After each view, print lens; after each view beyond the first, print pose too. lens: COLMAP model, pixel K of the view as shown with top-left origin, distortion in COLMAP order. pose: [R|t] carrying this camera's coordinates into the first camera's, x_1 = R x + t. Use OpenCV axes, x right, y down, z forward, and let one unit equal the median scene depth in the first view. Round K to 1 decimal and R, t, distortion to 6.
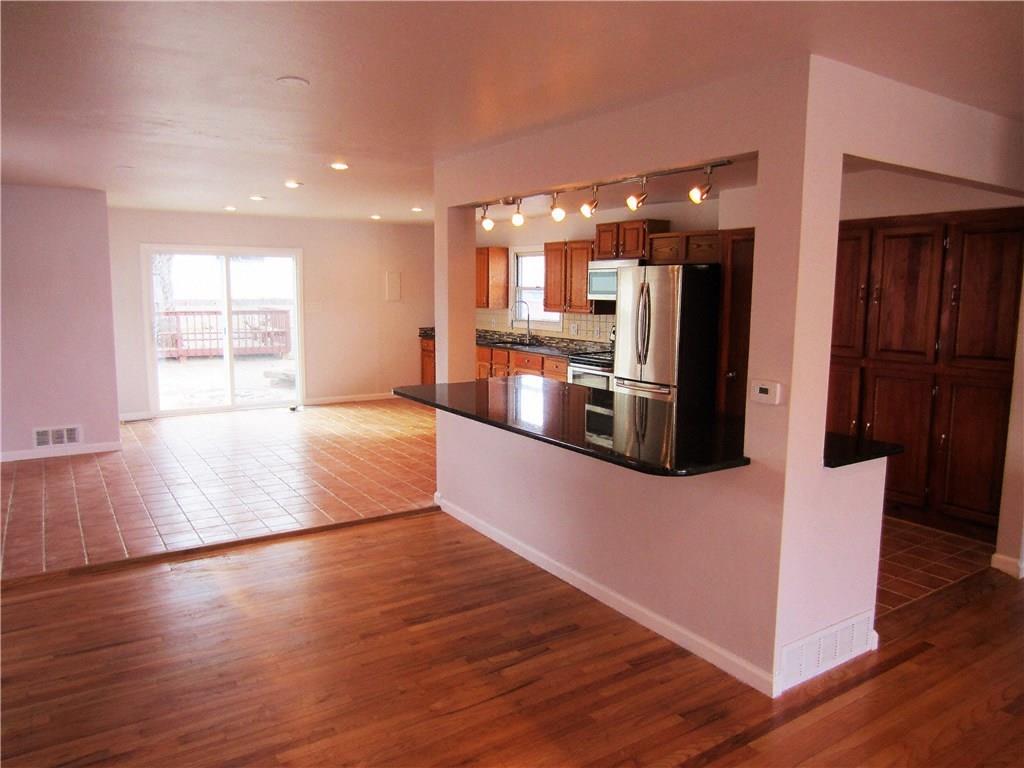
lens RADIAL K [[728.8, 0, 512.0], [0, 728.8, 384.0], [0, 0, 1]] dist [0.002895, 0.001484]
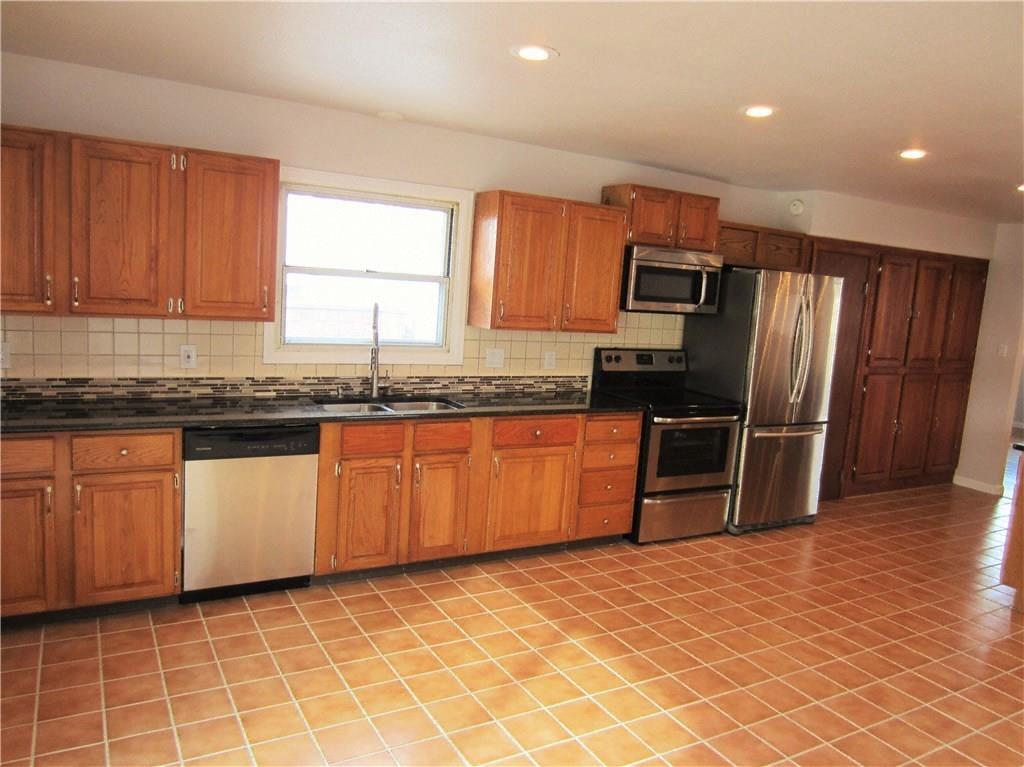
lens RADIAL K [[747.9, 0, 512.0], [0, 747.9, 383.5], [0, 0, 1]] dist [-0.053704, 0.000587]
pose [[0.051056, -0.143264, 0.988367, -0.533195], [0.061329, 0.988239, 0.140077, -0.153467], [-0.996811, 0.053464, 0.059242, 1.105829]]
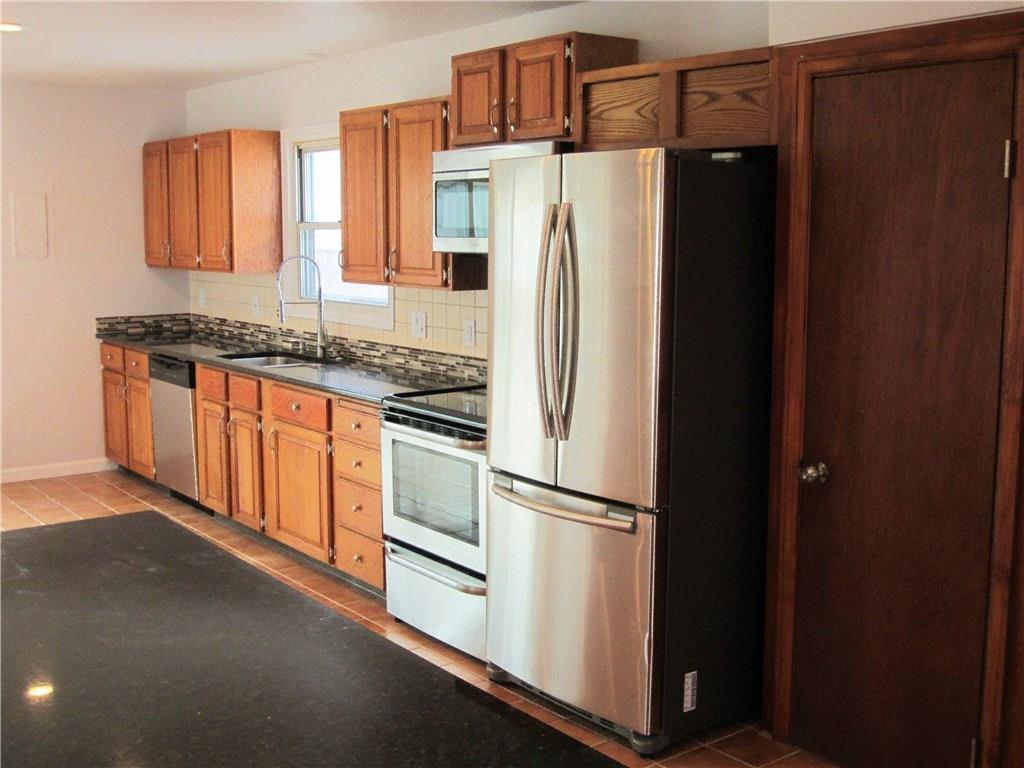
lens RADIAL K [[1183.6, 0, 512.0], [0, 1183.6, 384.0], [0, 0, 1]] dist [-0.098476, -0.004453]
pose [[0.997325, -0.013946, 0.071754, 0.103262], [0.014070, 0.999900, -0.001220, -0.046585], [-0.071730, 0.002226, 0.997422, 0.391813]]
